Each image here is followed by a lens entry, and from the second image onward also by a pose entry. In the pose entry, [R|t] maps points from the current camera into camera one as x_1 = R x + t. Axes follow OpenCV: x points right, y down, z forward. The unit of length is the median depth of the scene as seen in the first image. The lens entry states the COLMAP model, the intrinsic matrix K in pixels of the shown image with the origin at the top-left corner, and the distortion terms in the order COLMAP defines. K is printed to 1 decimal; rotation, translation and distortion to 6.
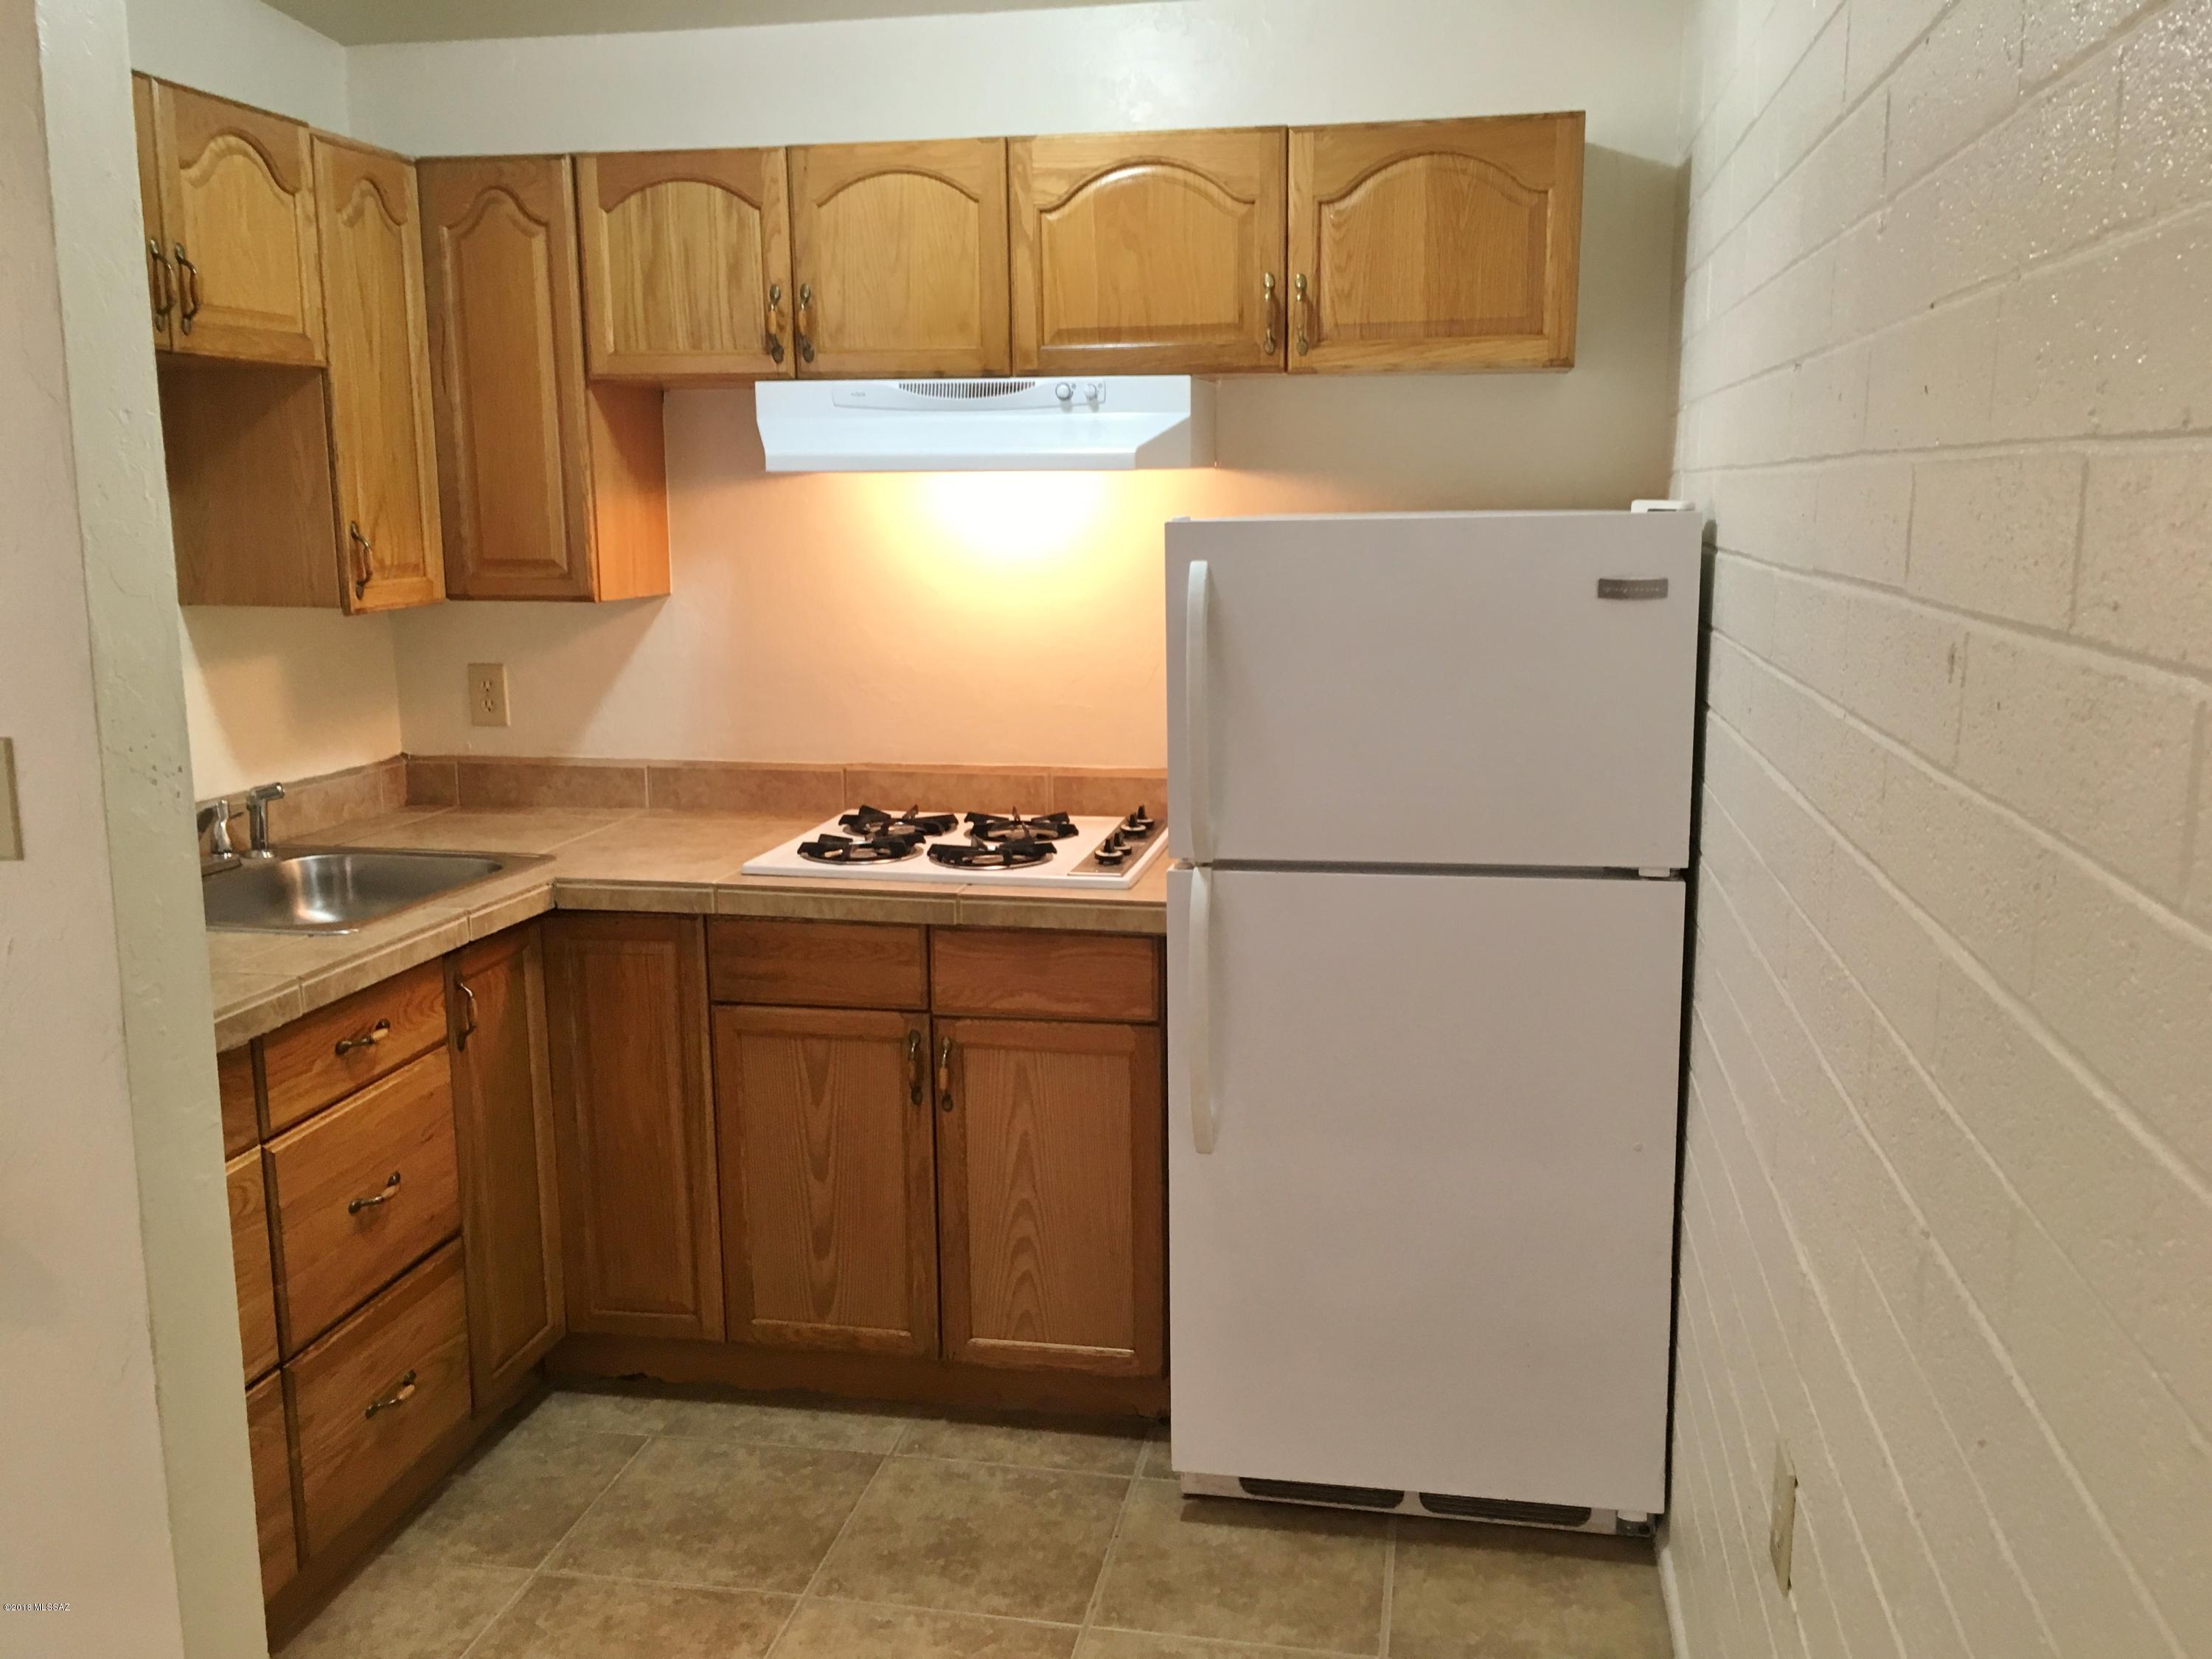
lens RADIAL K [[1881.3, 0, 1106.0], [0, 1881.3, 829.5], [0, 0, 1]] dist [0.066131, -0.134810]
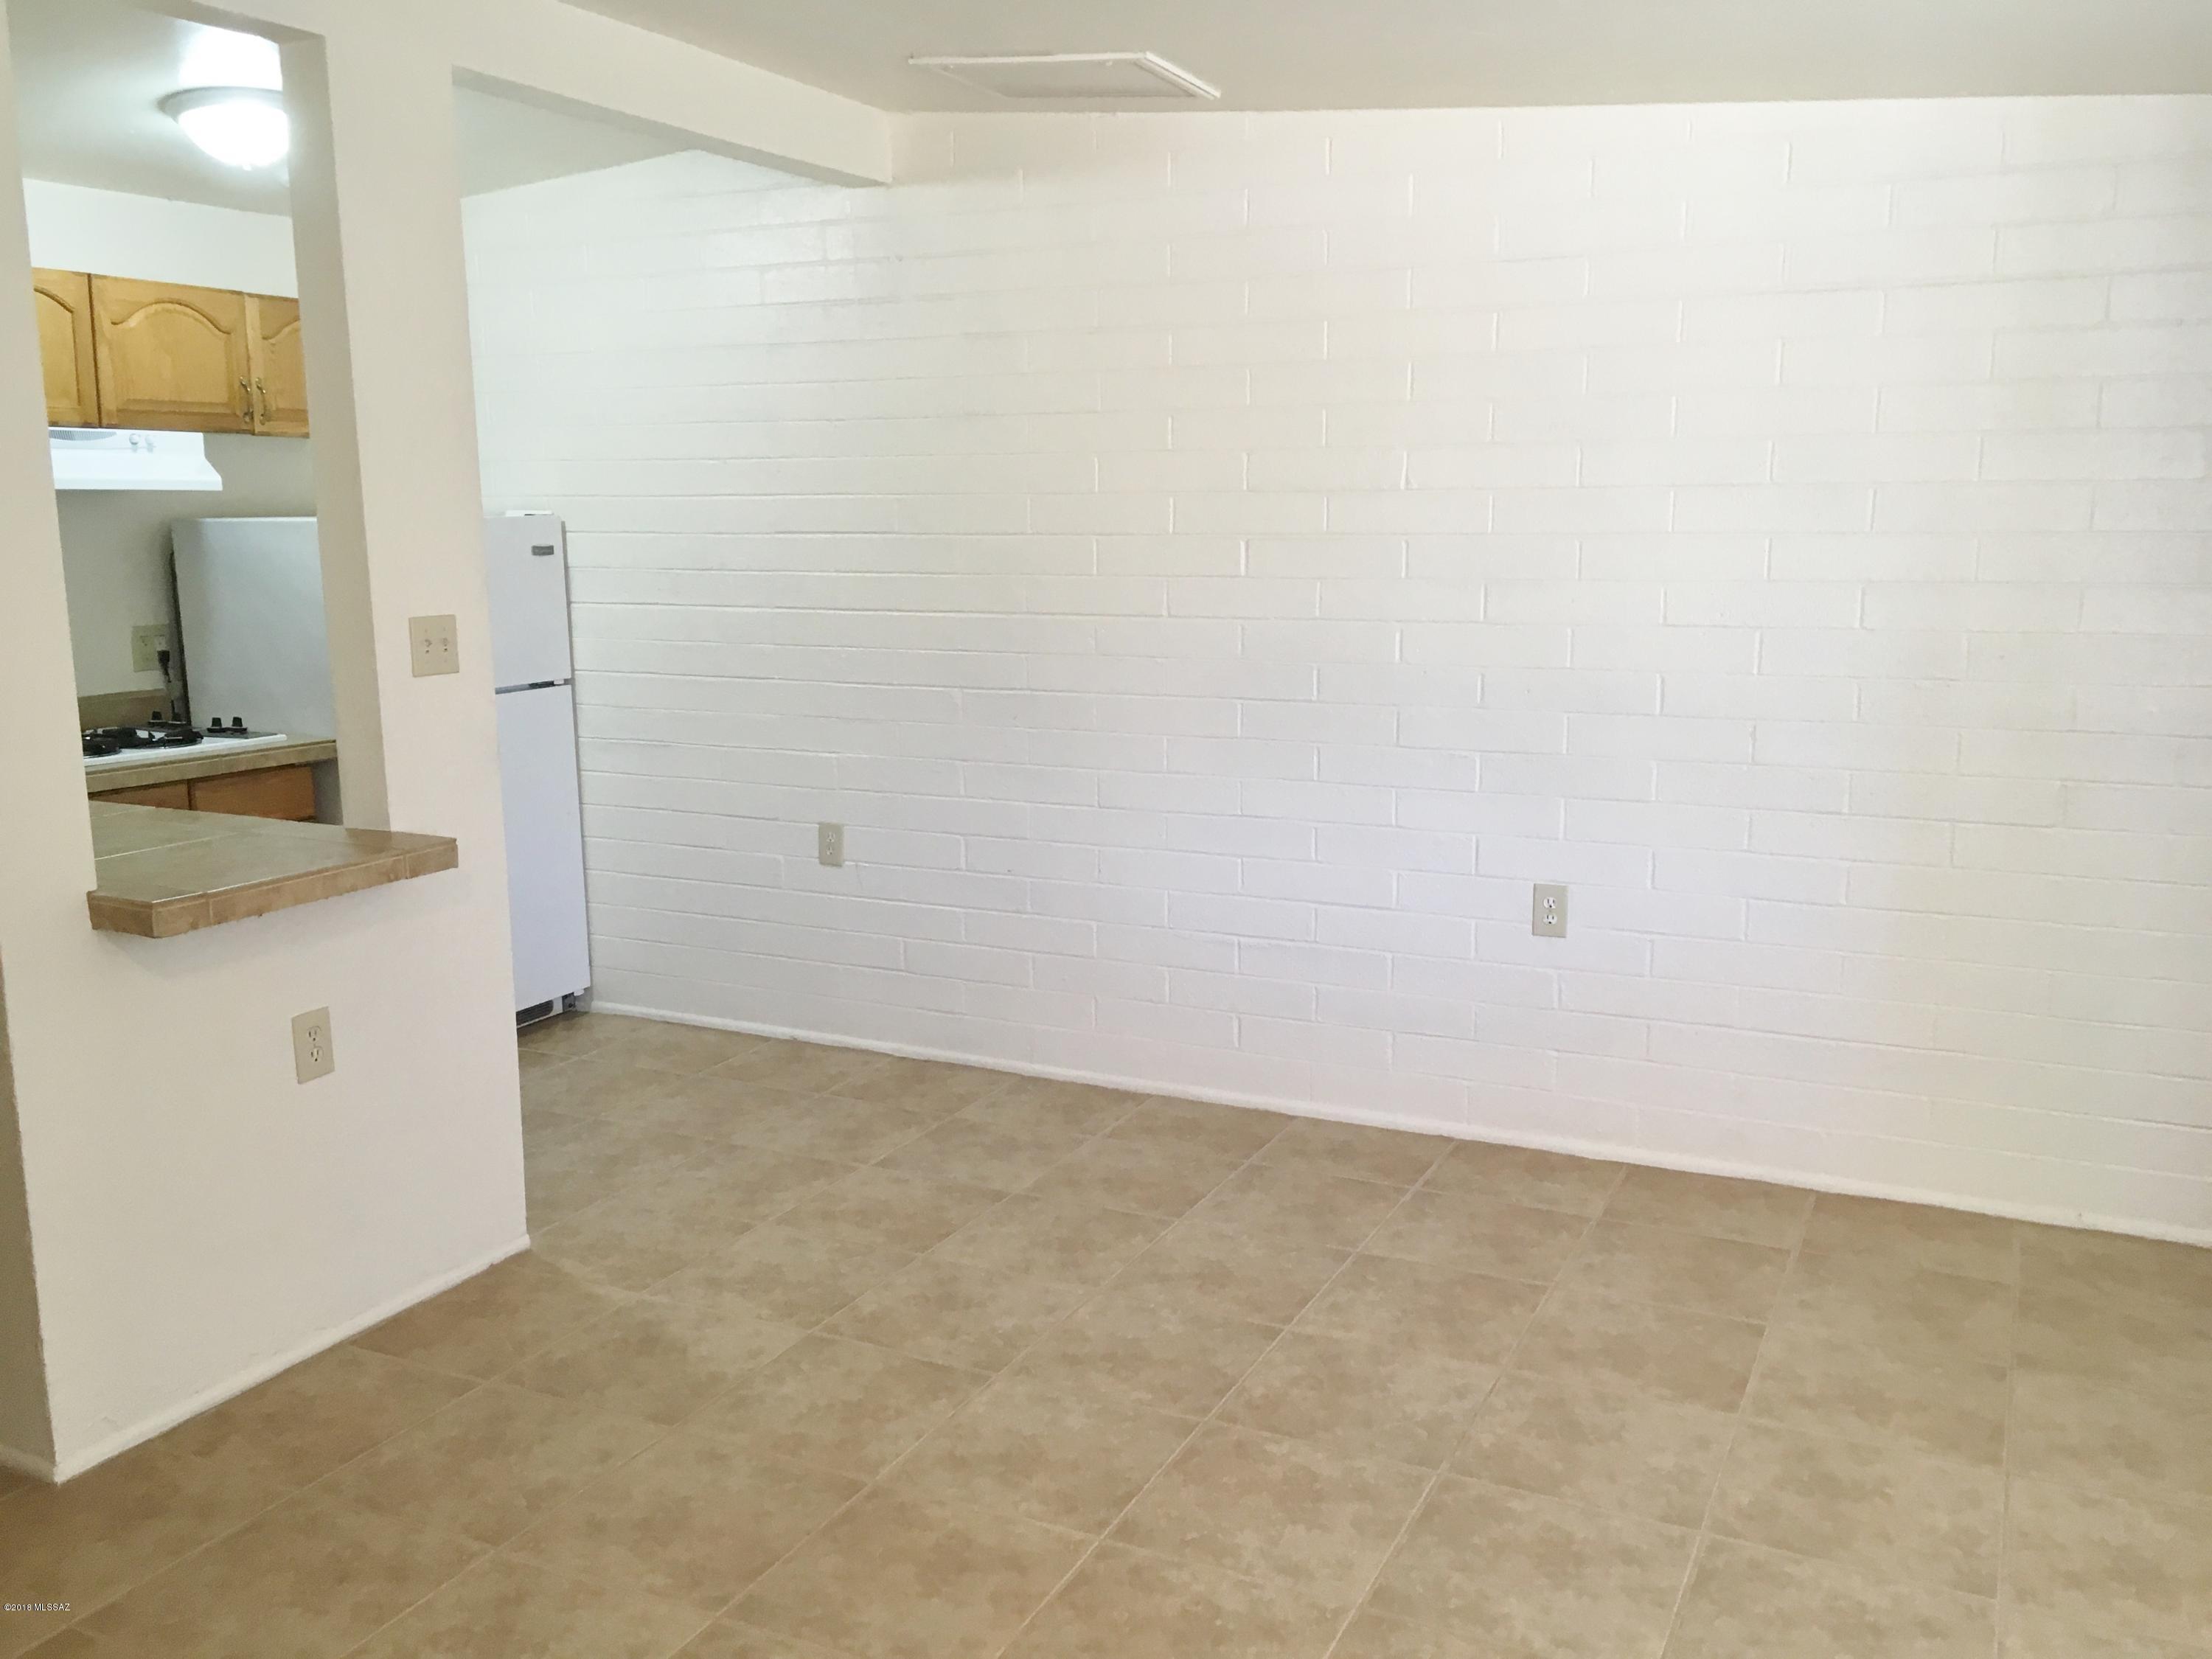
lens RADIAL K [[1881.3, 0, 1106.0], [0, 1881.3, 829.5], [0, 0, 1]] dist [0.066131, -0.134810]
pose [[0.253455, -0.157527, 0.954435, -1.381105], [0.169614, 0.978604, 0.116474, 0.035609], [-0.952361, 0.132365, 0.274751, -0.144090]]
